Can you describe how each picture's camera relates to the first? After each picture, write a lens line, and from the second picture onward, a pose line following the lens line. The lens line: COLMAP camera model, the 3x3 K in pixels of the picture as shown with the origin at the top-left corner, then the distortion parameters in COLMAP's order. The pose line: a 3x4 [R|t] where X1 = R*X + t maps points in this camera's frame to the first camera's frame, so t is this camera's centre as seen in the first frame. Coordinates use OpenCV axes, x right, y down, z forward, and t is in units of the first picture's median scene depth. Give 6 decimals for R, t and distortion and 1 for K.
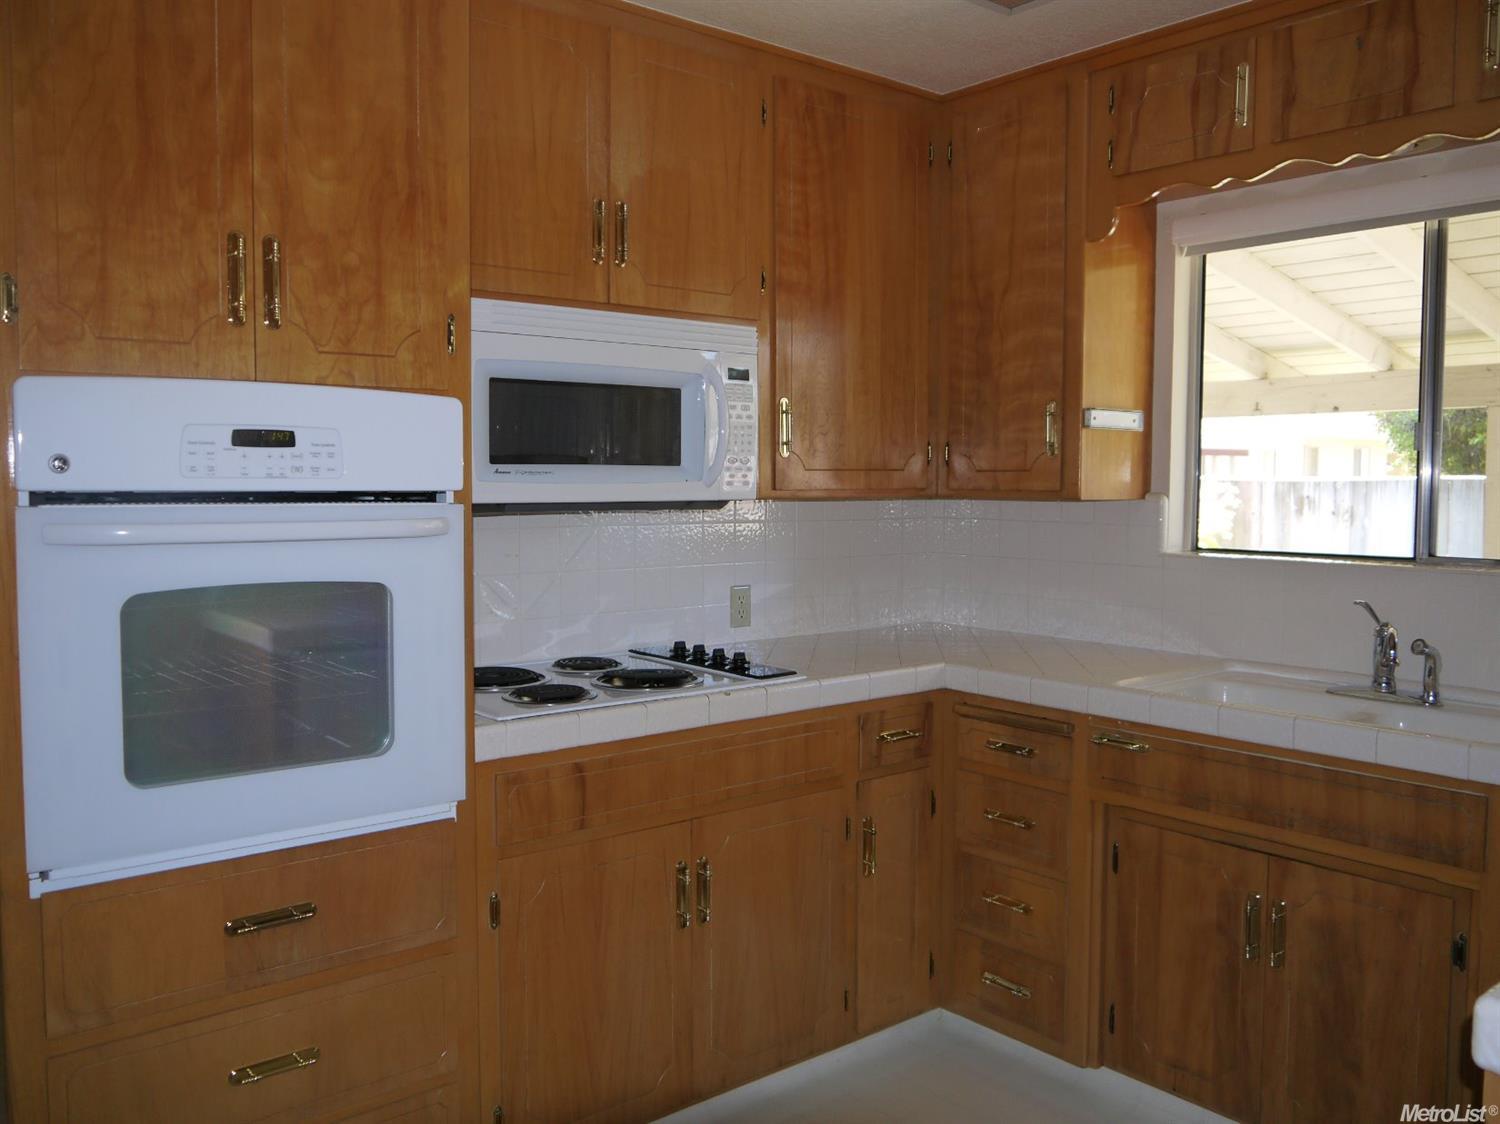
lens RADIAL K [[1253.4, 0, 750.0], [0, 1253.4, 562.0], [0, 0, 1]] dist [-0.009637, -0.000952]
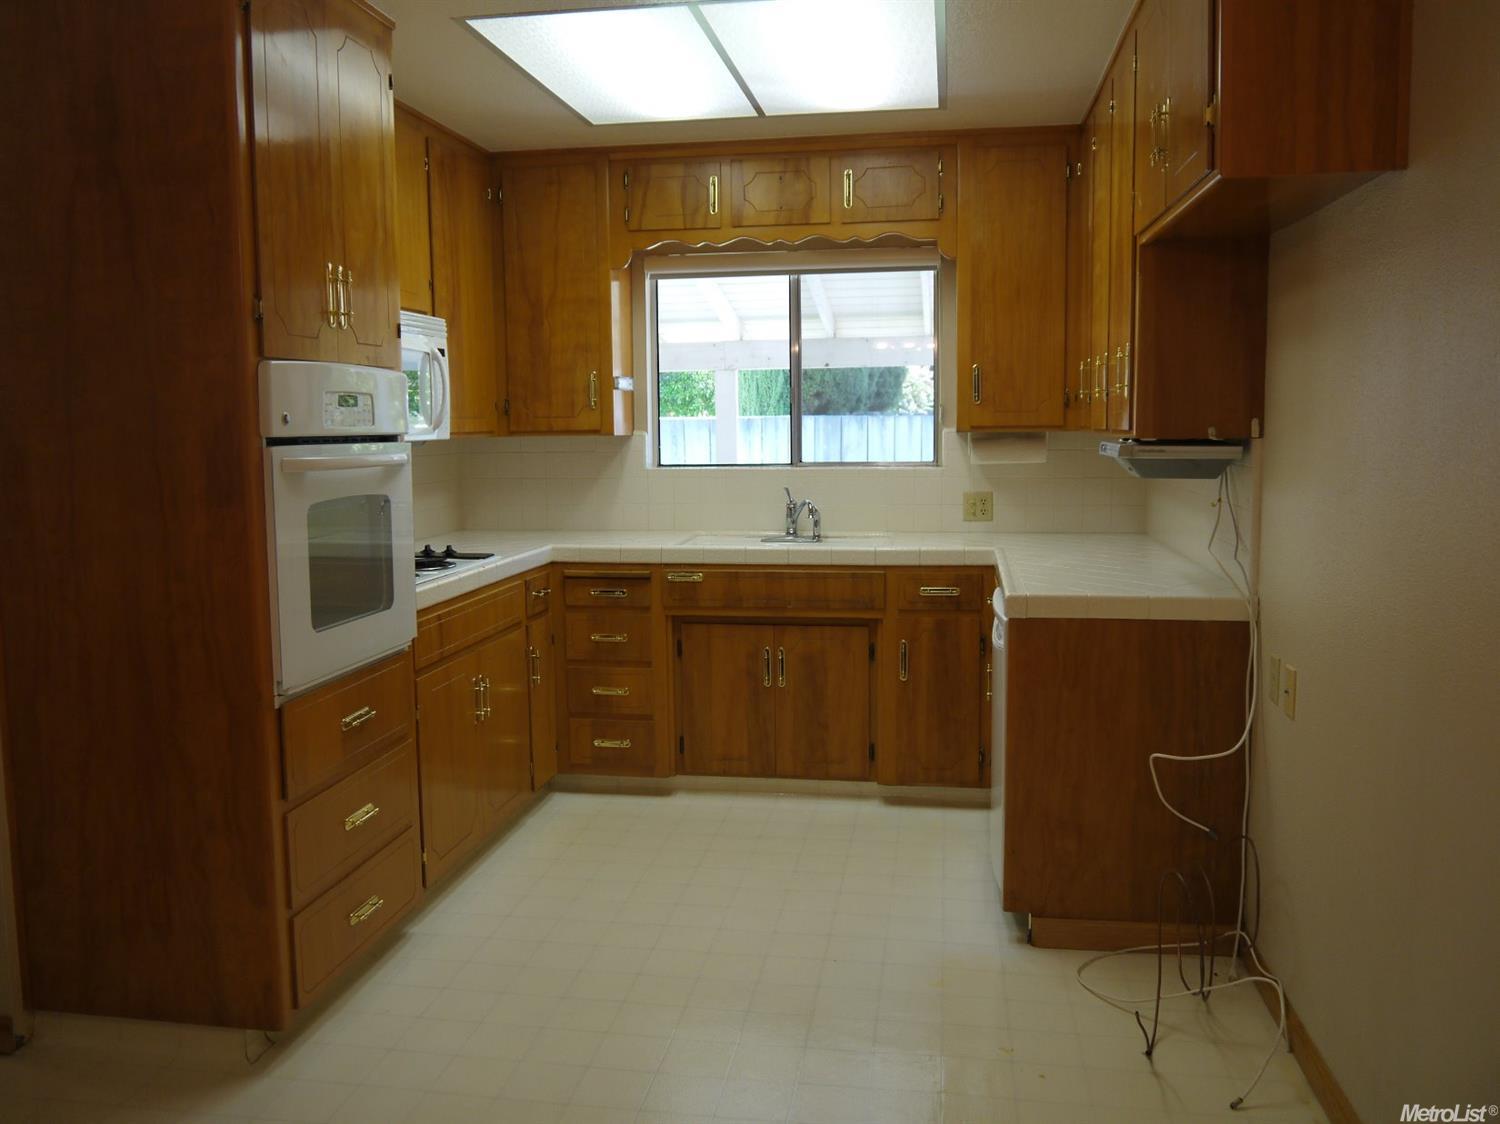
lens RADIAL K [[1204.8, 0, 750.9], [0, 1204.8, 545.5], [0, 0, 1]] dist [-0.007365, 0.001018]
pose [[0.753367, -0.079672, 0.652756, -0.653767], [0.057046, 0.996810, 0.055826, 0.014578], [-0.655121, -0.004820, 0.755508, -0.270369]]
